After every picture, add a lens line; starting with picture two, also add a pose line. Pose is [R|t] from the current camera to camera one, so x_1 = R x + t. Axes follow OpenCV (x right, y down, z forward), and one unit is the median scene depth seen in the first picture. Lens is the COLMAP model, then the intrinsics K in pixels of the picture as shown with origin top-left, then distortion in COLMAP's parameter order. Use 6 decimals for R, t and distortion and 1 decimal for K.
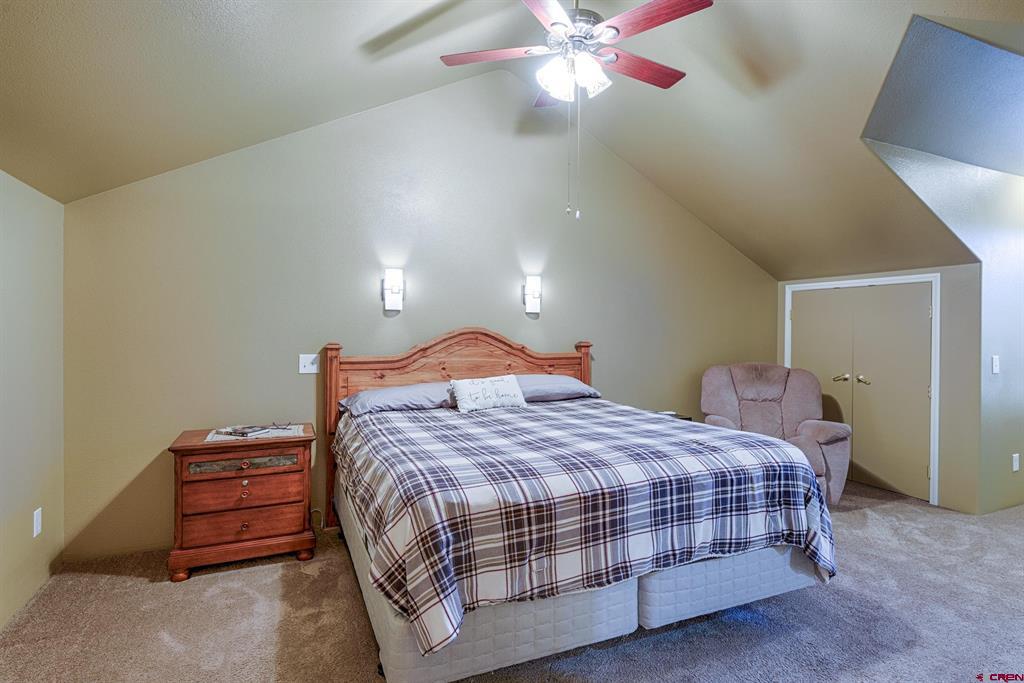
lens RADIAL K [[536.5, 0, 518.6], [0, 536.5, 334.8], [0, 0, 1]] dist [0.022287, -0.001032]
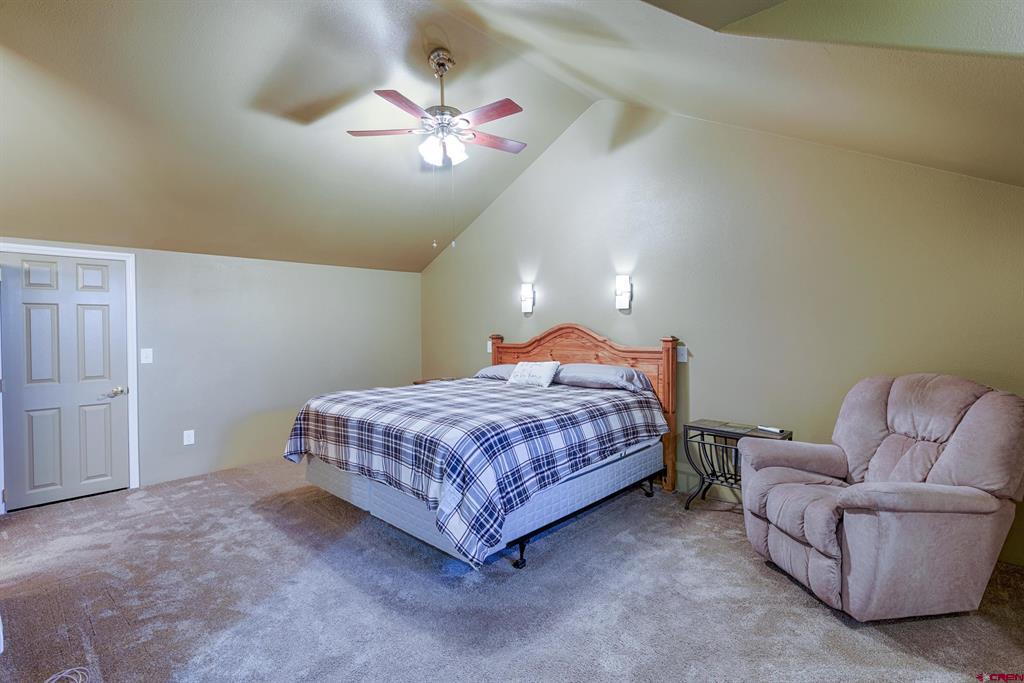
lens RADIAL K [[481.3, 0, 512.0], [0, 481.3, 341.5], [0, 0, 1]] dist [0.000554, 0.000016]
pose [[0.386456, 0.021553, -0.922056, 0.952272], [0.000078, 0.999726, 0.023401, 0.002373], [0.922308, -0.009115, 0.386348, 0.470341]]
